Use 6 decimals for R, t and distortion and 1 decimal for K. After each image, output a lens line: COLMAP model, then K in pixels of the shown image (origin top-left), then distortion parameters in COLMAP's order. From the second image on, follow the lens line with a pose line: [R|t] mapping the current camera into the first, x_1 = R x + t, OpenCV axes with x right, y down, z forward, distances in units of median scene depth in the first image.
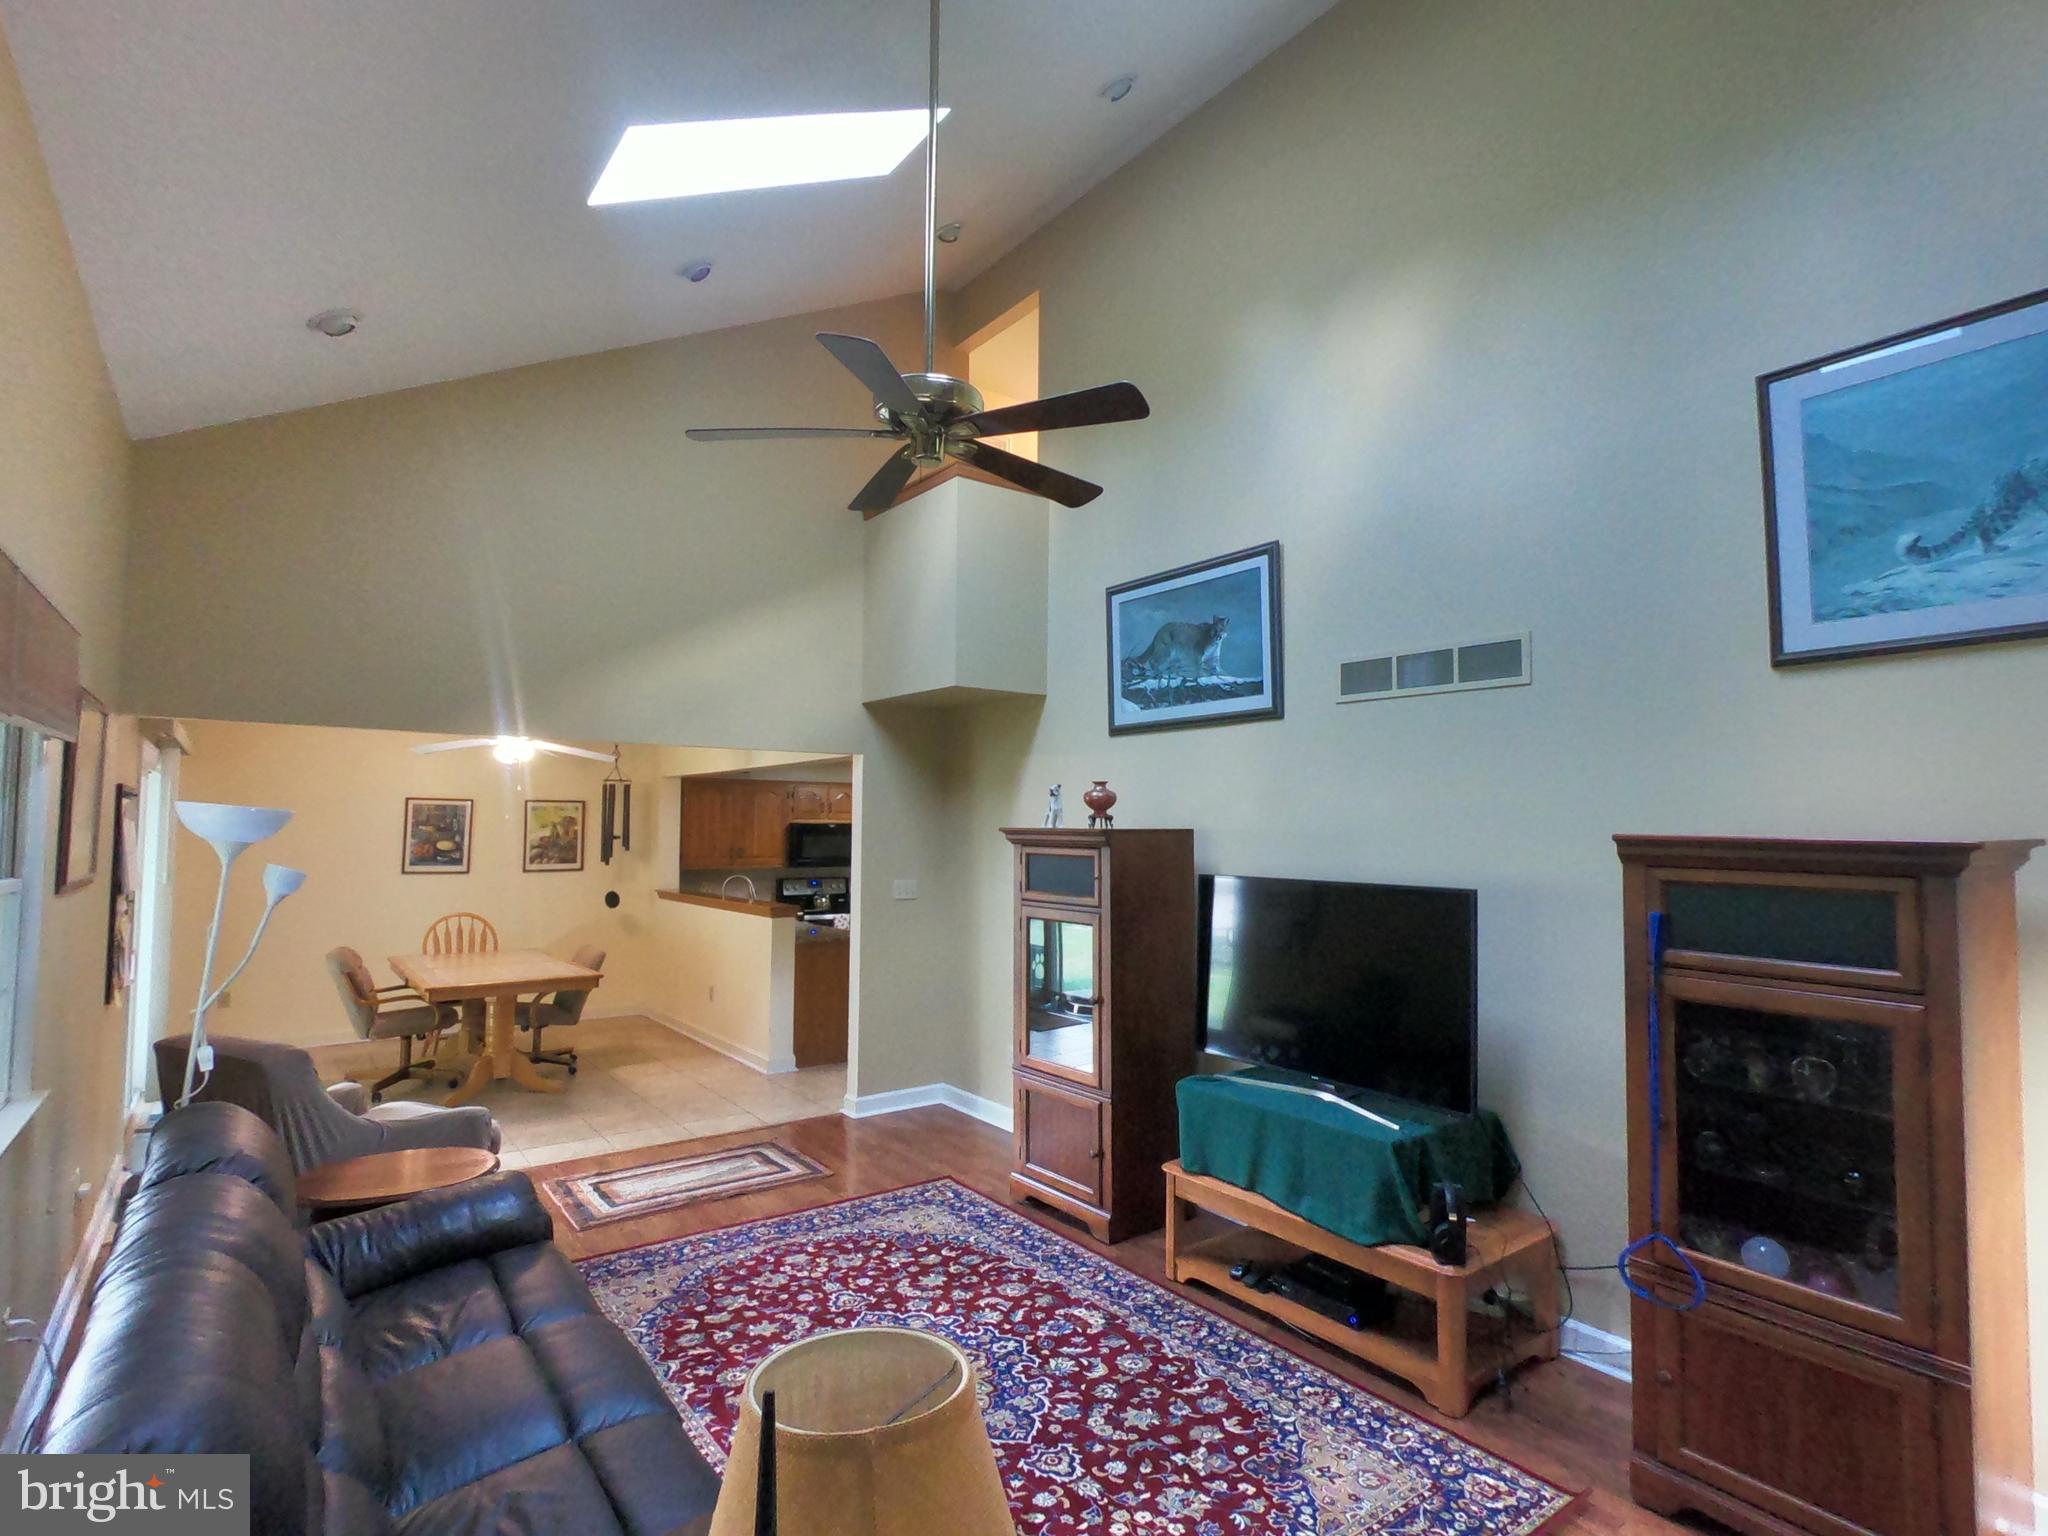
lens RADIAL K [[1036.9, 0, 1022.6], [0, 1036.9, 773.3], [0, 0, 1]] dist [0.001363, 0.000372]
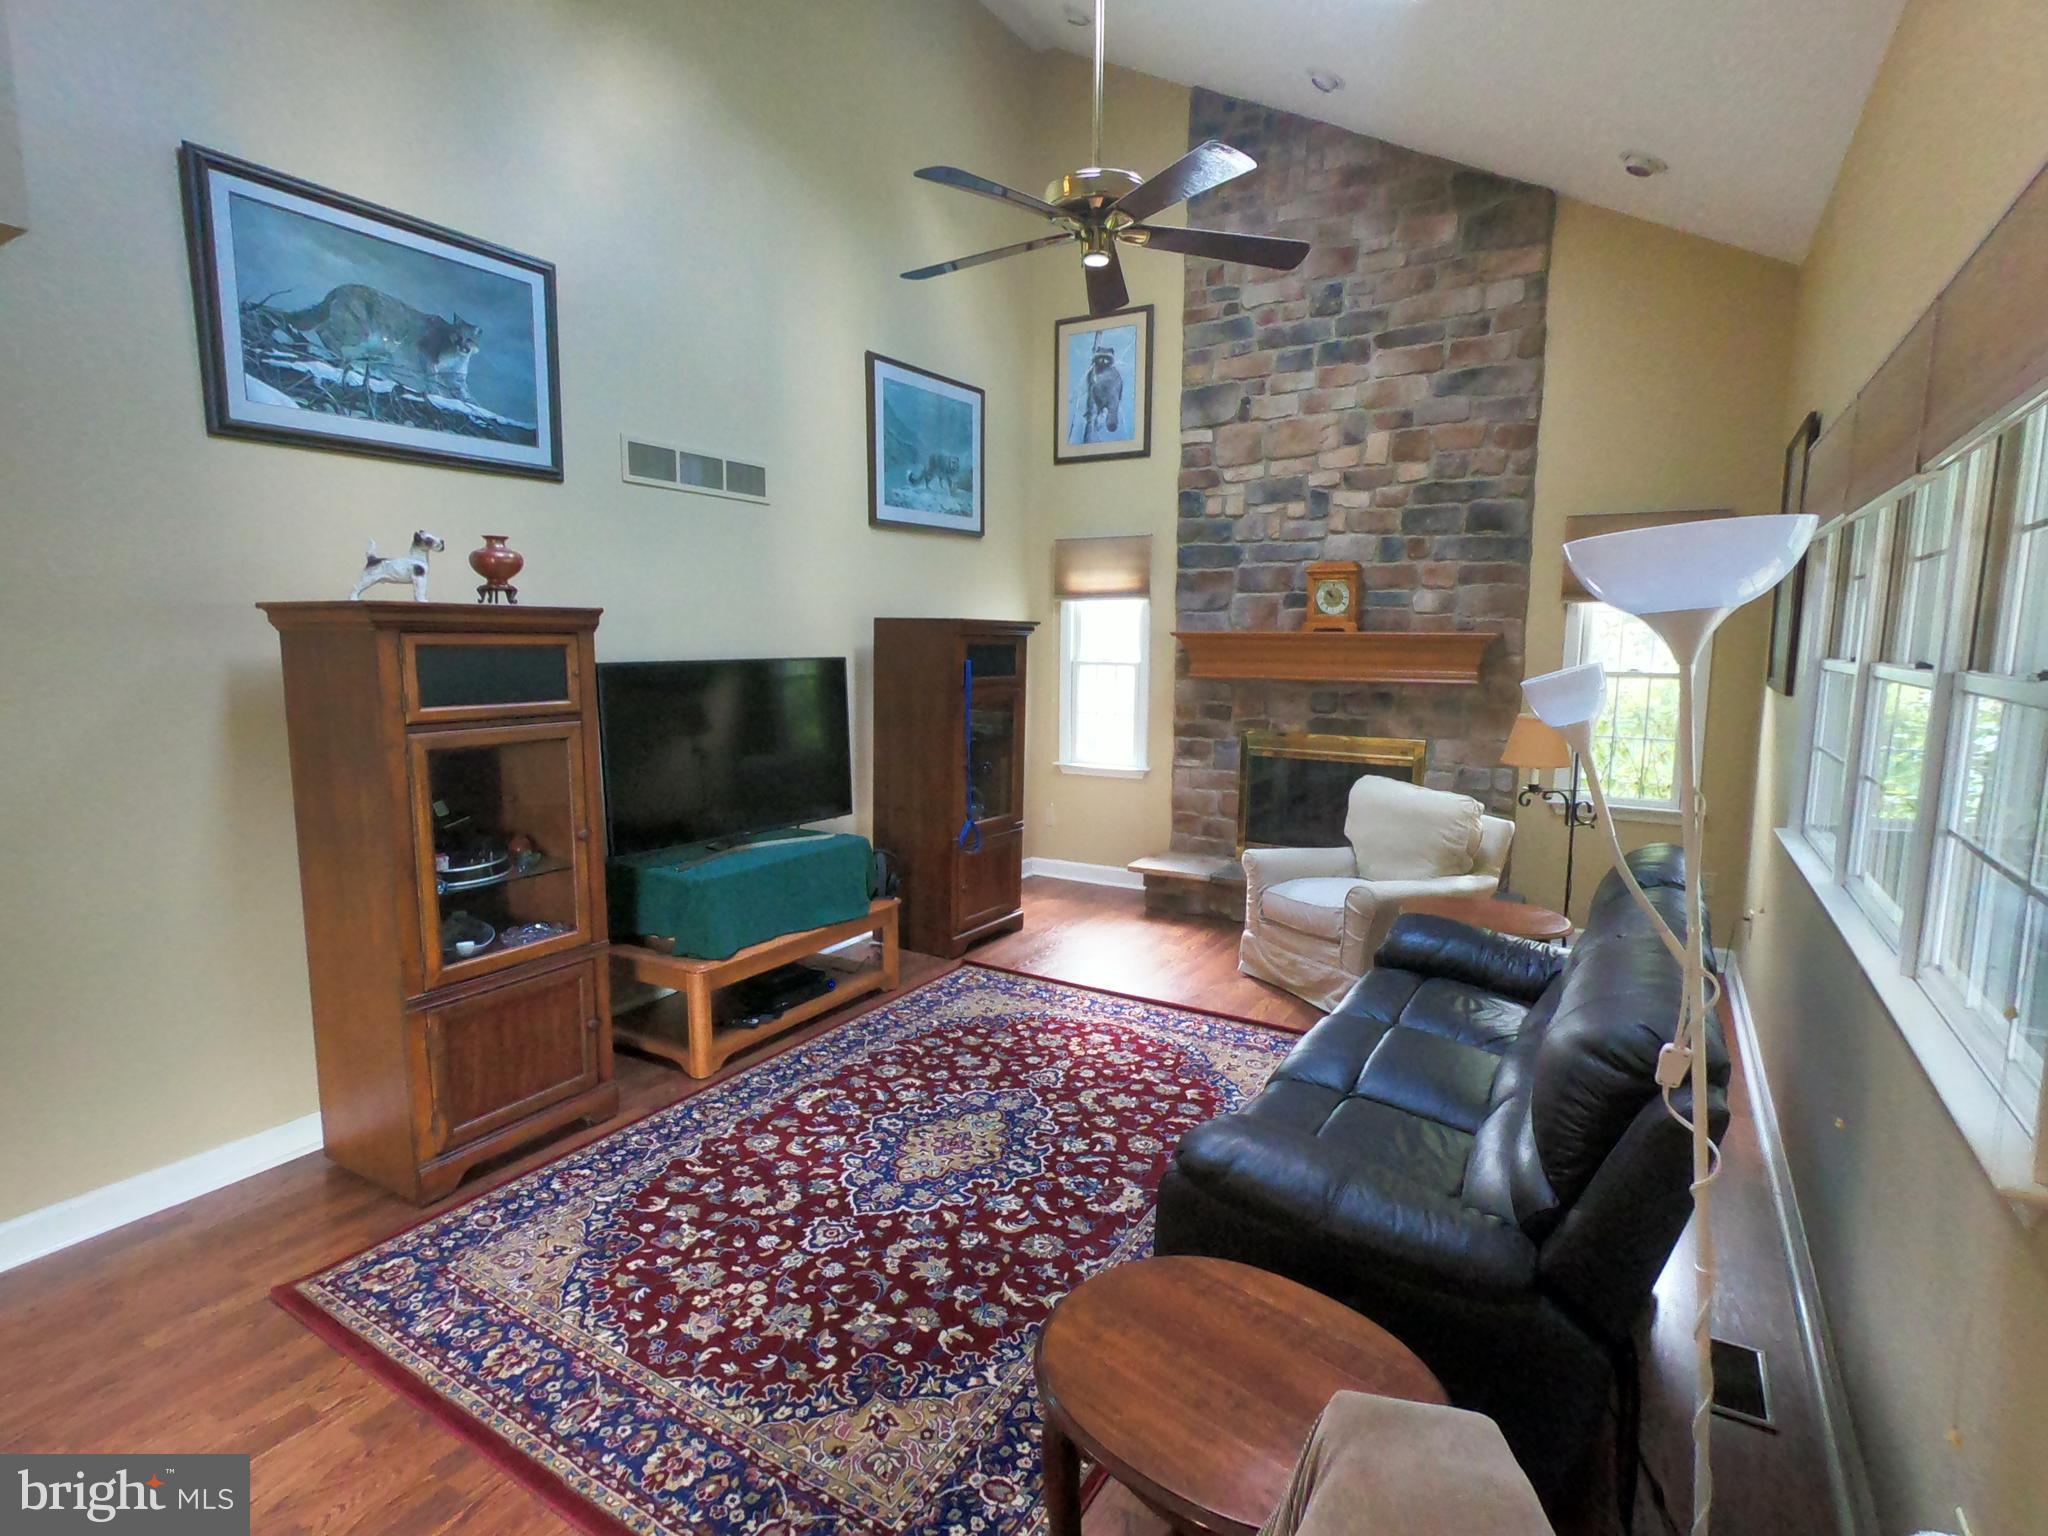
lens RADIAL K [[1036.9, 0, 1022.6], [0, 1036.9, 773.3], [0, 0, 1]] dist [0.001363, 0.000372]
pose [[-0.374785, -0.129665, 0.917999, -0.891506], [-0.052359, 0.991551, 0.118678, 0.080524], [-0.925632, -0.003587, -0.378408, 1.185742]]
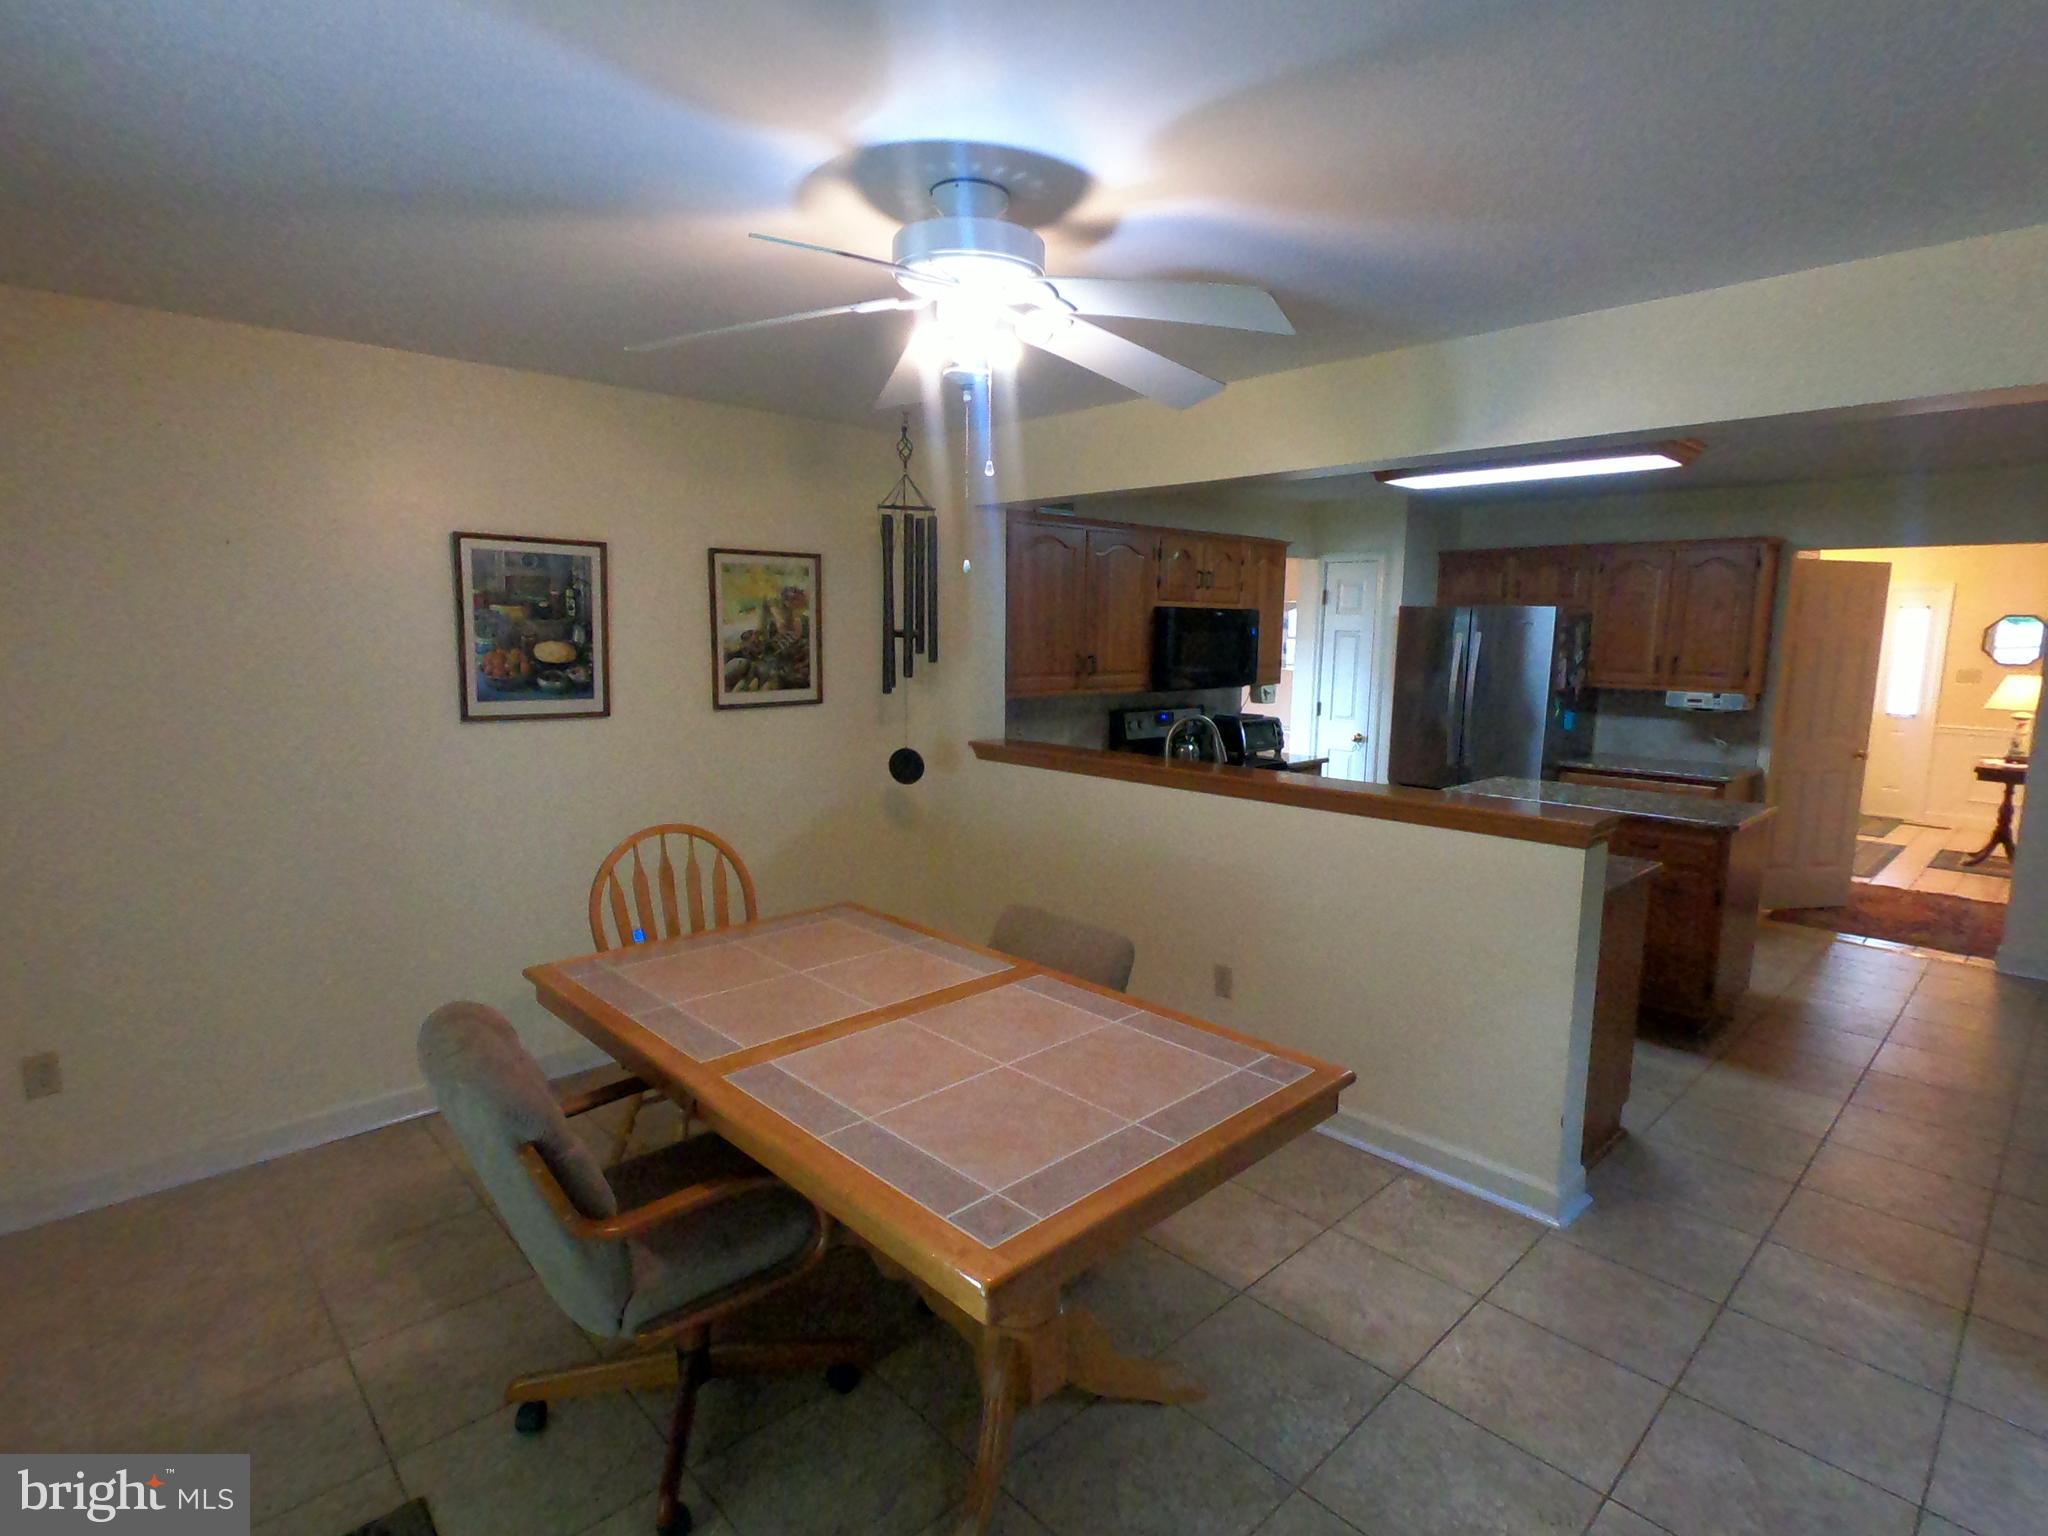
lens RADIAL K [[1036.9, 0, 1022.6], [0, 1036.9, 773.3], [0, 0, 1]] dist [0.001363, 0.000372]
pose [[0.994892, -0.015437, 0.099760, -0.371764], [-0.003578, 0.982226, 0.187668, 0.034568], [-0.100884, -0.187066, 0.977153, 0.507543]]
